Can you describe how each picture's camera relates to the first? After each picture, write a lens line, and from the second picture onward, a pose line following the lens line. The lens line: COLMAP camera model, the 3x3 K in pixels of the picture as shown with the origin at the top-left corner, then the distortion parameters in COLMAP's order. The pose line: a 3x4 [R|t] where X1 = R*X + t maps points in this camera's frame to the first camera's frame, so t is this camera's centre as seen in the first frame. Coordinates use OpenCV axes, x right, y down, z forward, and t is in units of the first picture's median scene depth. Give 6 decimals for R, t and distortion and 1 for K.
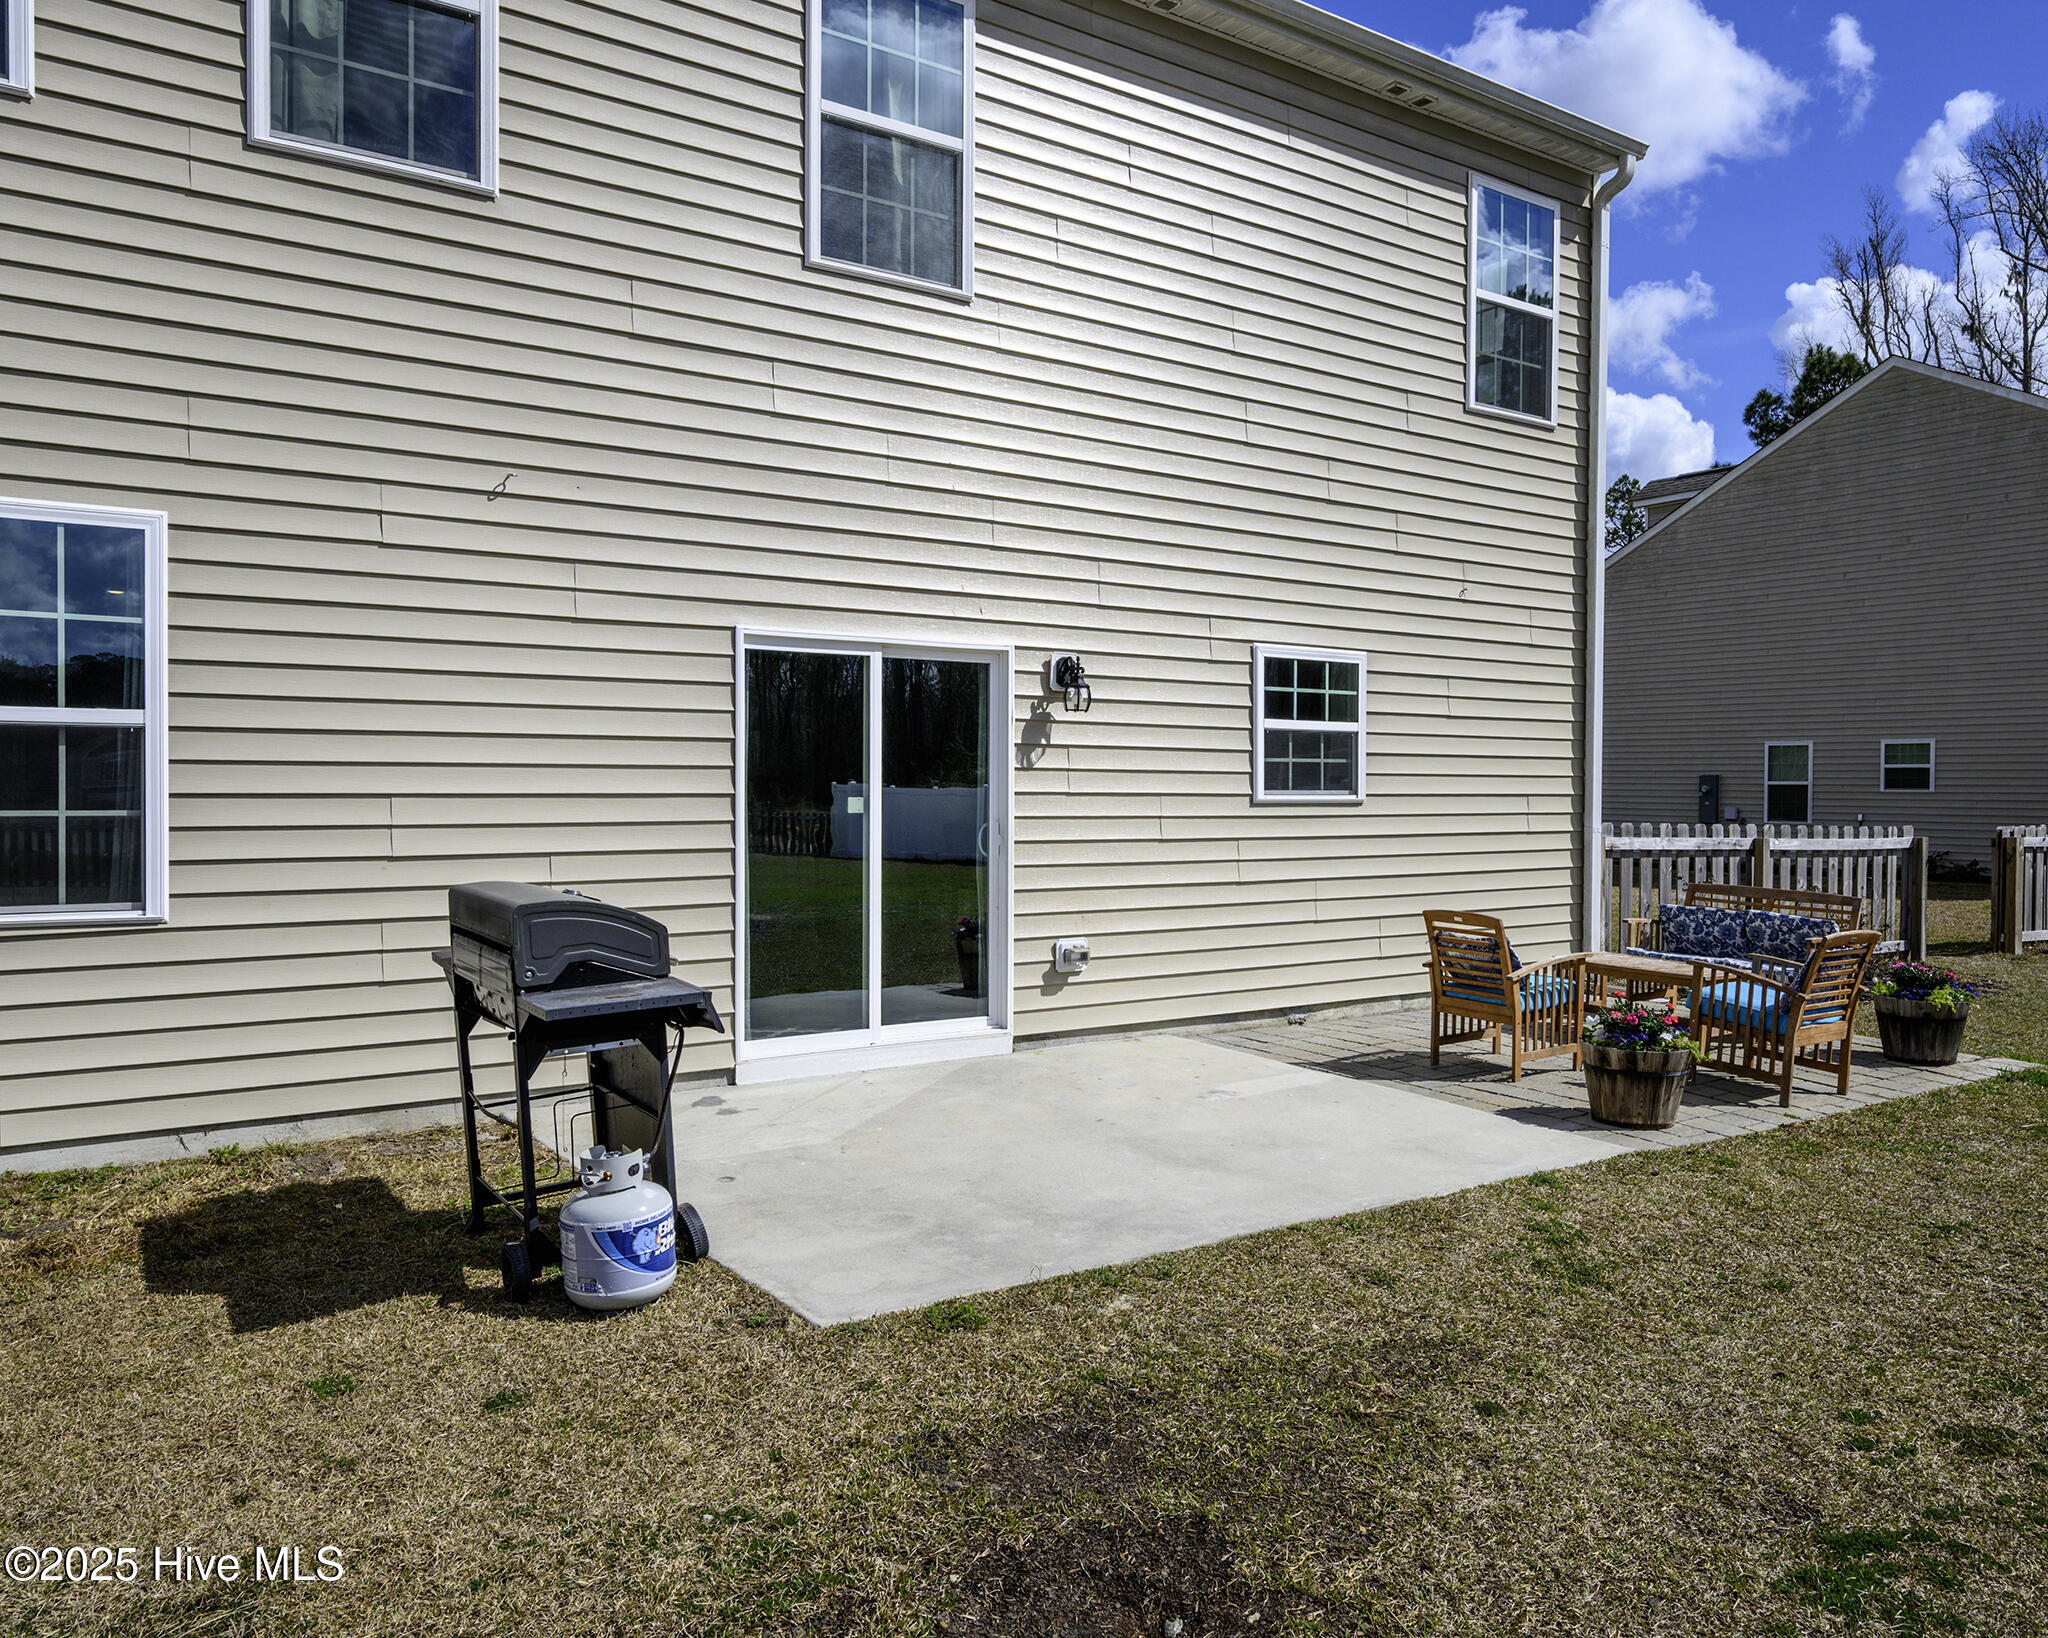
lens RADIAL K [[1535.8, 0, 1029.6], [0, 1535.8, 803.8], [0, 0, 1]] dist [0.003343, 0.000955]
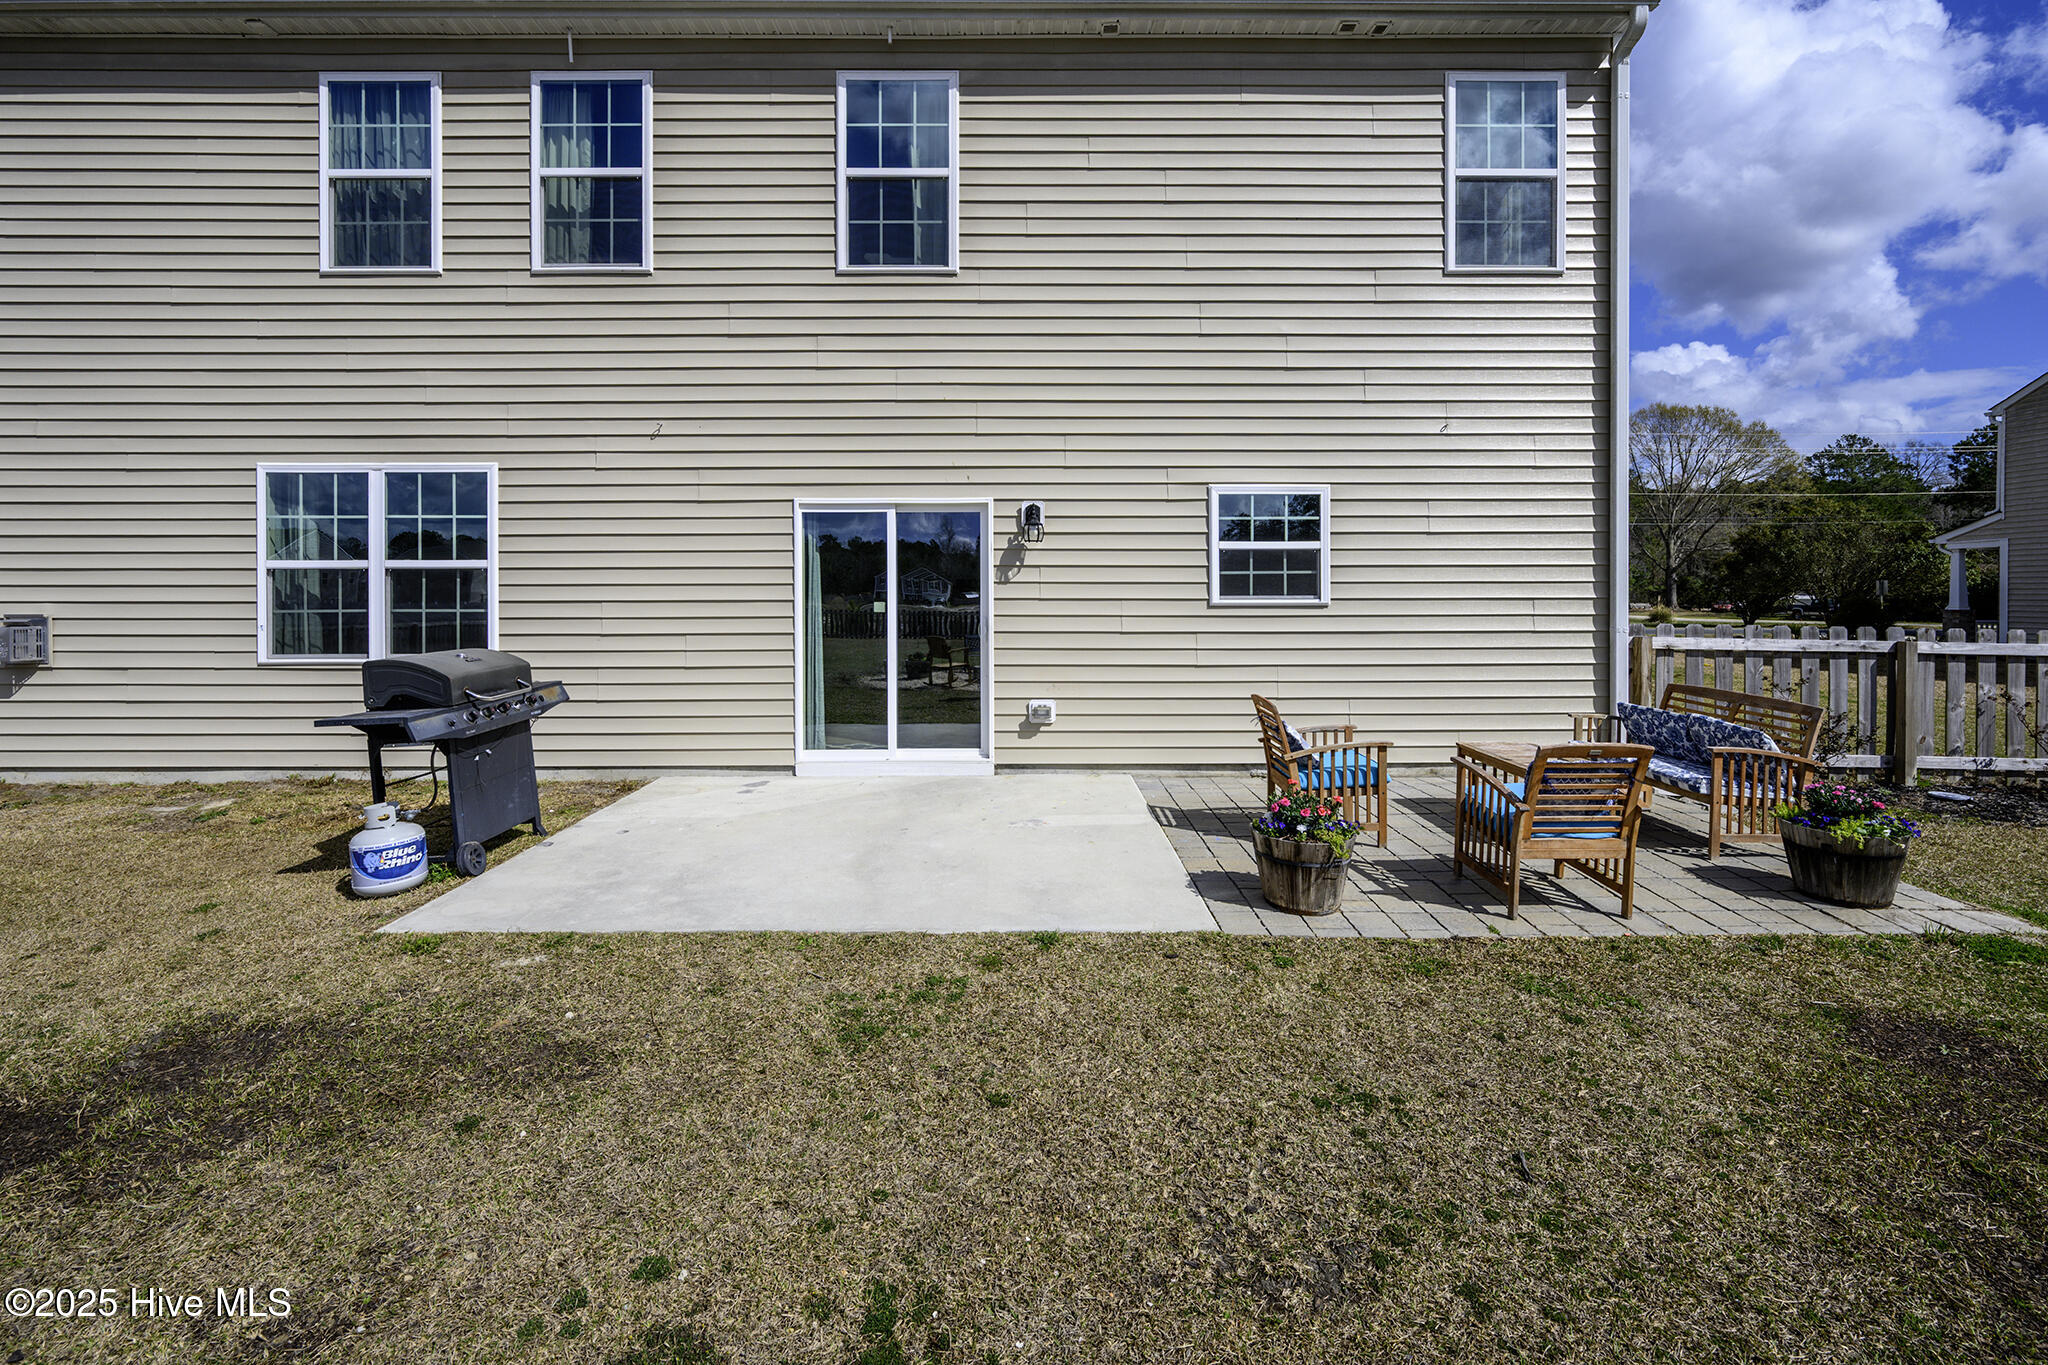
lens RADIAL K [[863.2, 0, 1014.6], [0, 863.2, 601.6], [0, 0, 1]] dist [-0.002612, -0.000821]
pose [[0.823842, -0.003413, -0.566809, 0.475472], [-0.000684, 0.999975, -0.007016, 0.001401], [0.566819, 0.006168, 0.823819, 0.328187]]
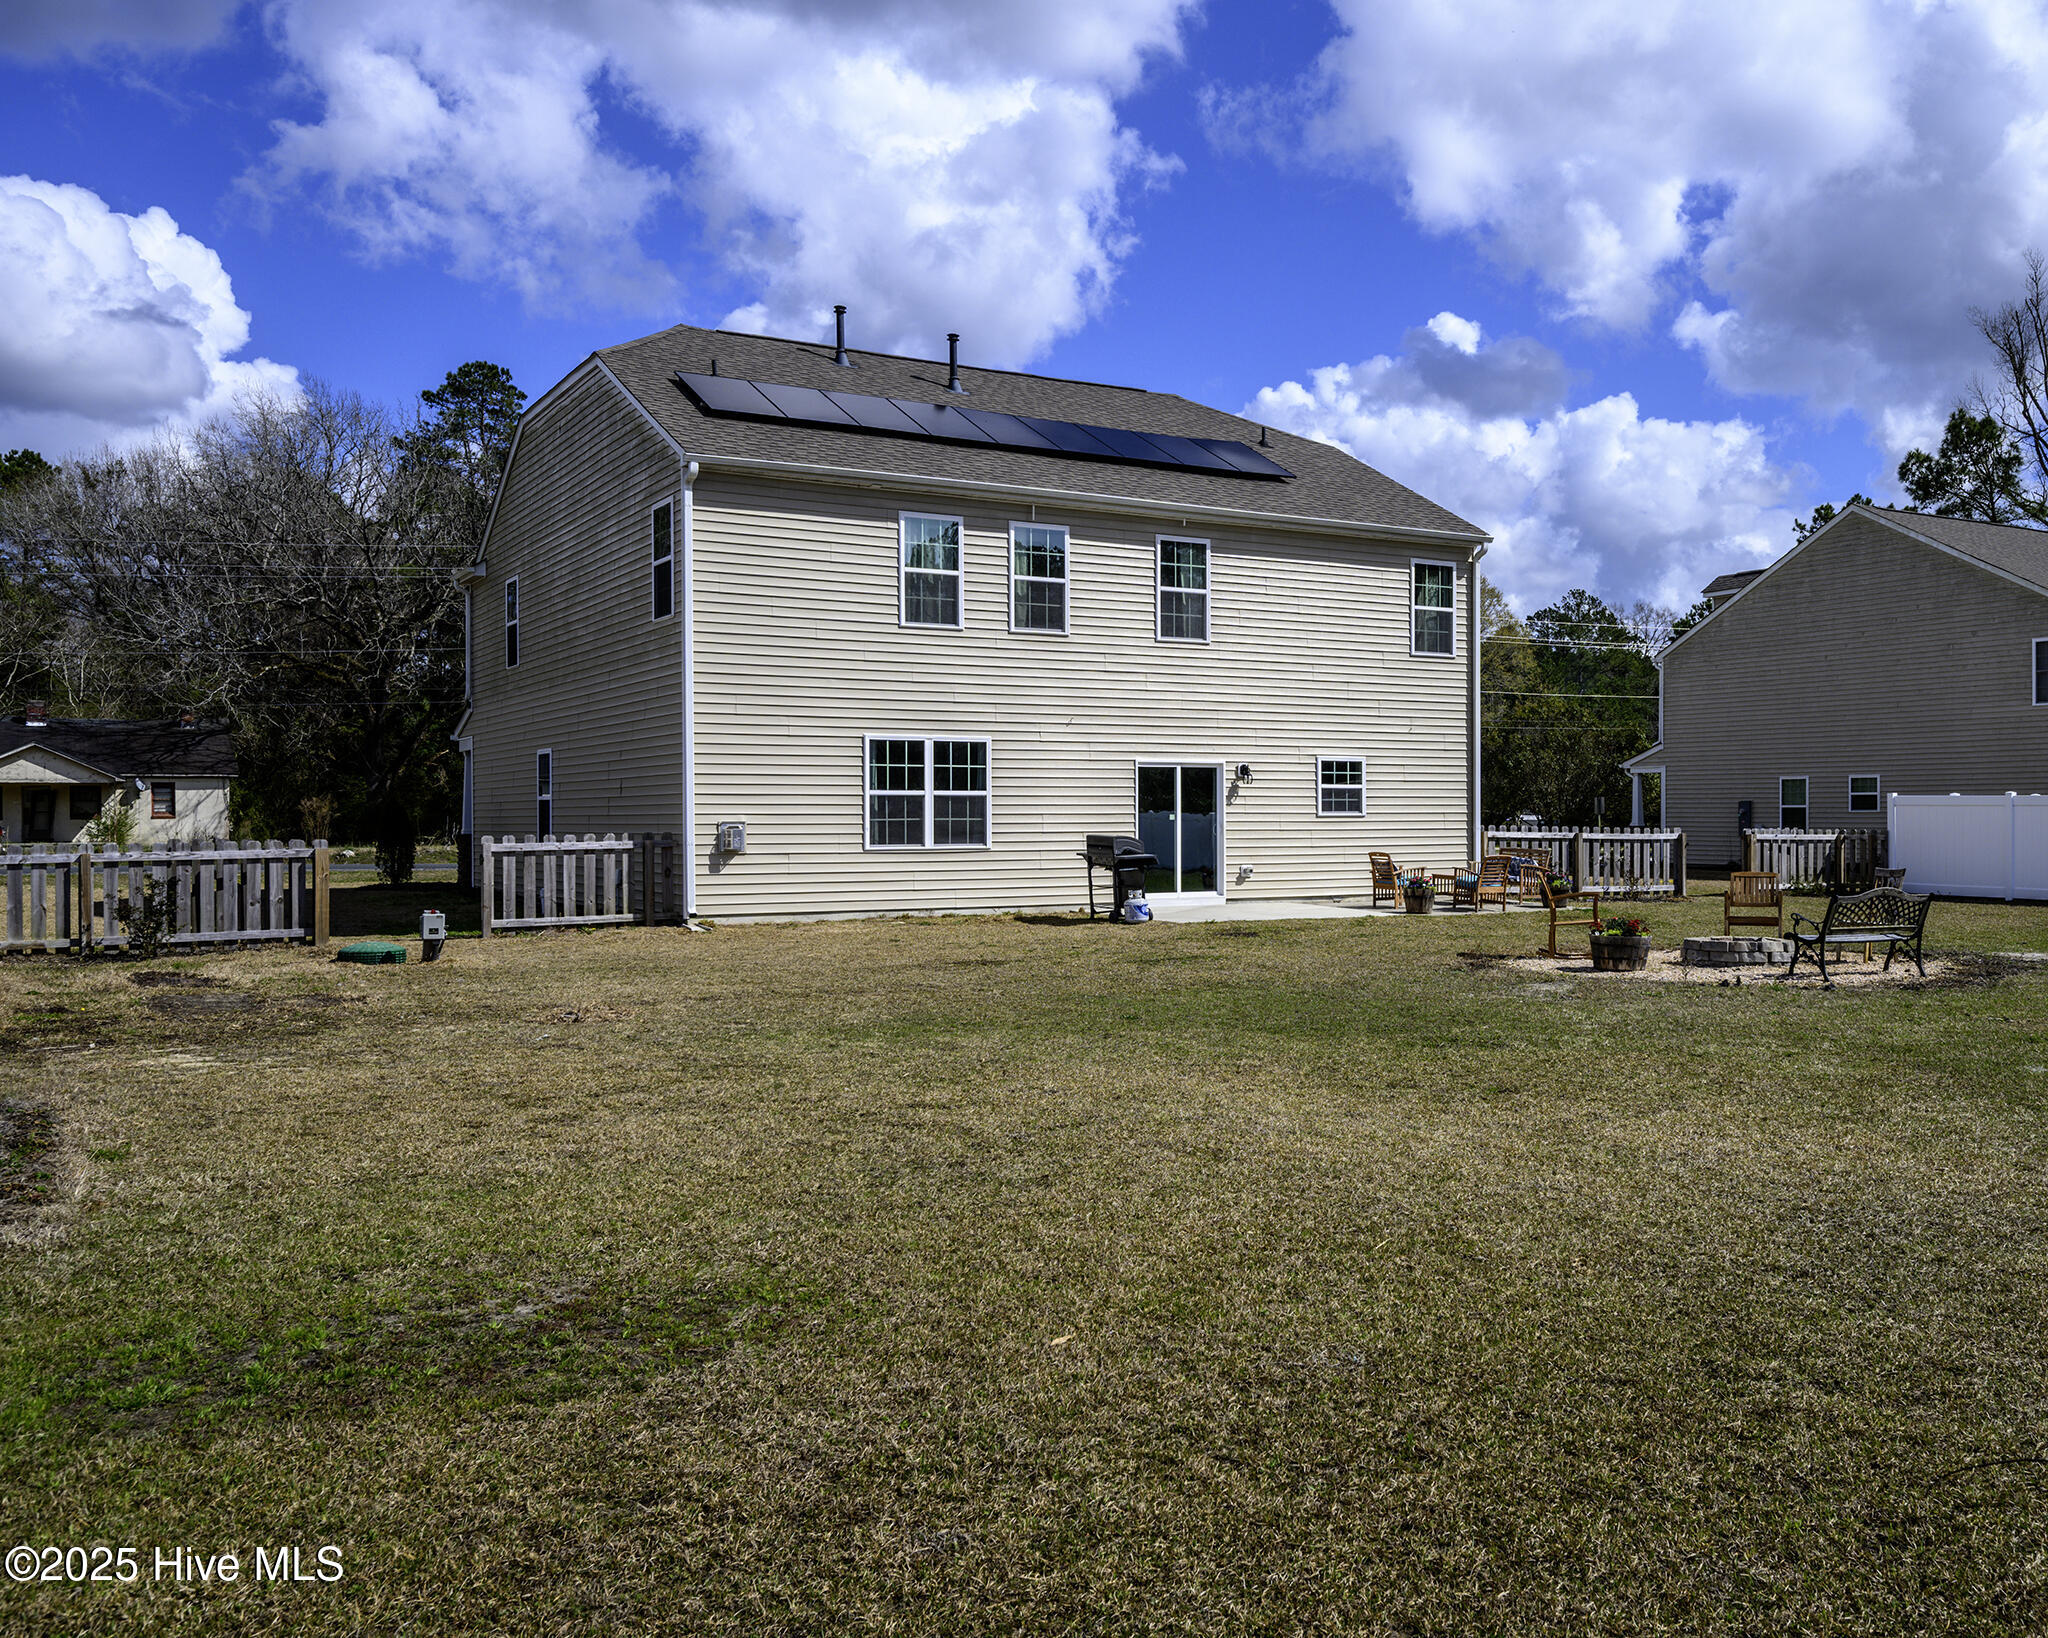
lens RADIAL K [[1862.5, 0, 1041.2], [0, 1862.5, 822.9], [0, 0, 1]] dist [-0.021407, 0.003262]
pose [[0.993428, -0.007038, -0.114244, 0.044739], [0.006004, 0.999938, -0.009393, 0.041966], [0.114303, 0.008645, 0.993408, -2.471416]]
